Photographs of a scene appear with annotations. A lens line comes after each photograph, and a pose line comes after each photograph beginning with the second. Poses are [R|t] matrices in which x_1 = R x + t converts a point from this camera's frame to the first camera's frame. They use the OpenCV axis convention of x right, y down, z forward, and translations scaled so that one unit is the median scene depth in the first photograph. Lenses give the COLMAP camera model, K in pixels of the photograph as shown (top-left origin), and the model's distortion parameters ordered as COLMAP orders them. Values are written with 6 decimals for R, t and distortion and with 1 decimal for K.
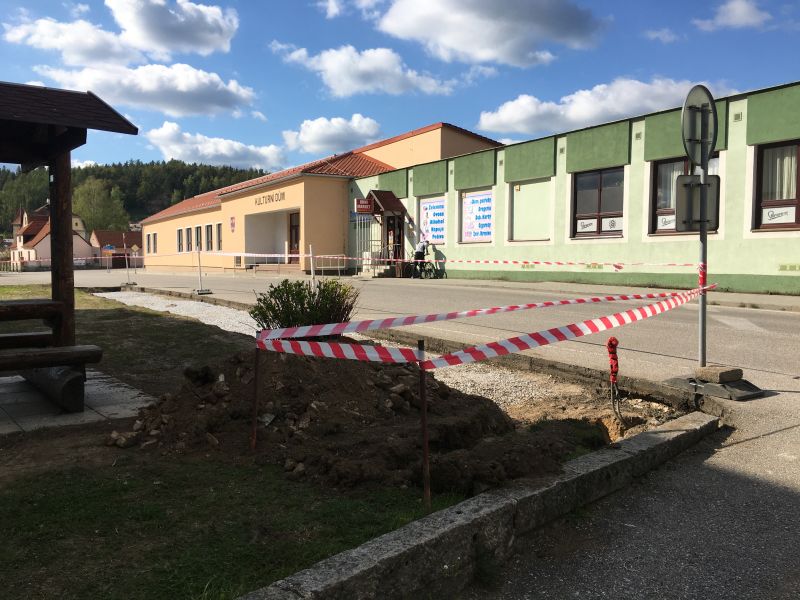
lens RADIAL K [[682.9, 0, 397.6], [0, 682.9, 299.6], [0, 0, 1]] dist [0.069156, -0.082770]
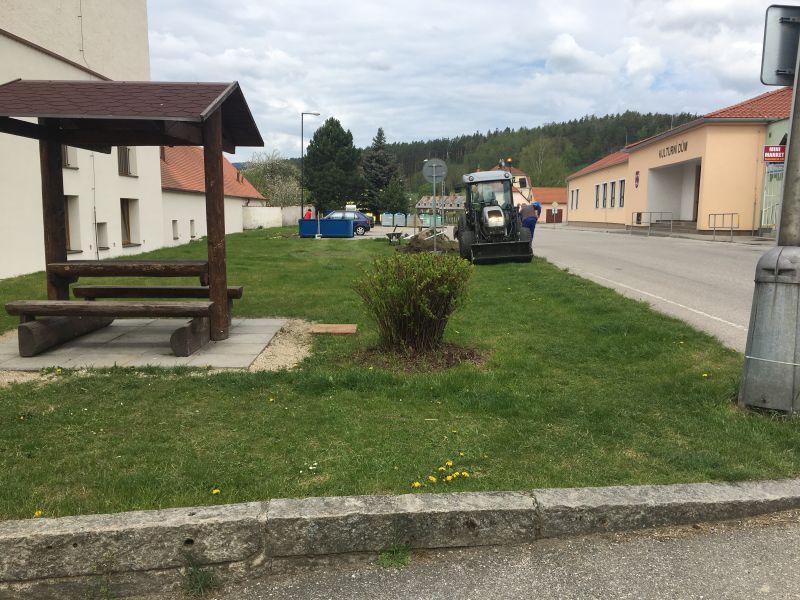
lens RADIAL K [[682.9, 0, 399.6], [0, 682.9, 302.5], [0, 0, 1]] dist [0.069156, -0.082770]
pose [[0.801677, 0.082361, -0.592056, 0.071942], [-0.040320, 0.995657, 0.083912, -0.006606], [0.596395, -0.043399, 0.801517, 0.033579]]
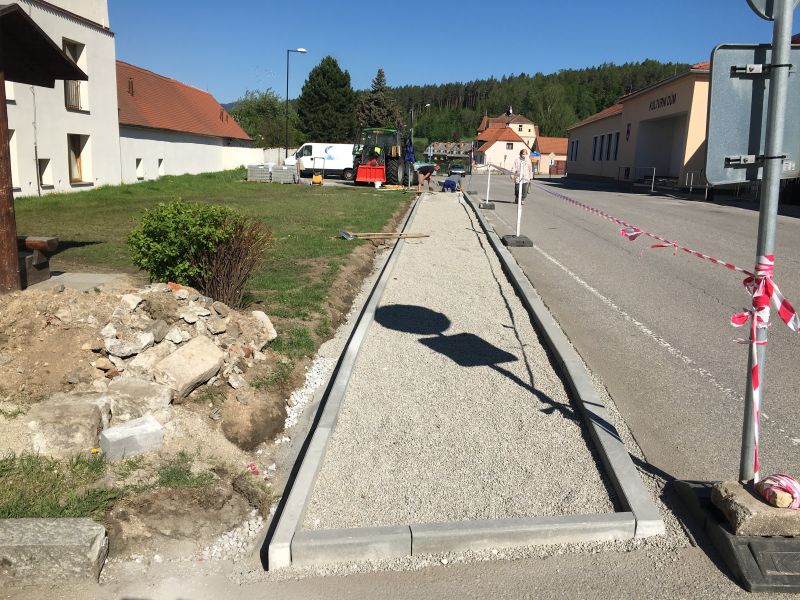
lens RADIAL K [[682.9, 0, 399.1], [0, 682.9, 296.3], [0, 0, 1]] dist [0.069156, -0.082770]
pose [[0.786433, 0.152116, -0.598651, 0.098403], [-0.074076, 0.985433, 0.153084, -0.011938], [0.613217, -0.076045, 0.786245, 0.076064]]
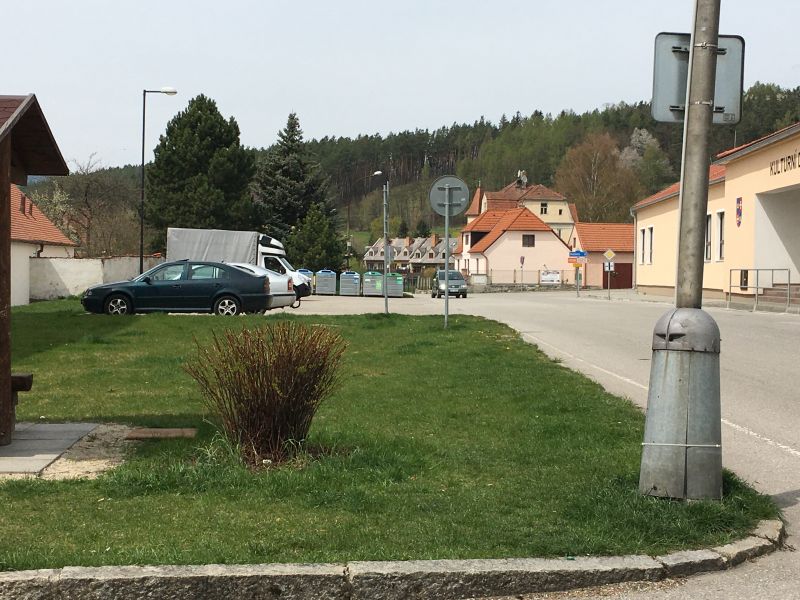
lens RADIAL K [[1347.3, 0, 399.0], [0, 1347.3, 297.4], [0, 0, 1]] dist [0.057742, 0.000000]
pose [[0.827360, 0.016963, -0.561416, 0.130222], [-0.039002, 0.998866, -0.027298, -0.003470], [0.560316, 0.044482, 0.827083, -0.018034]]
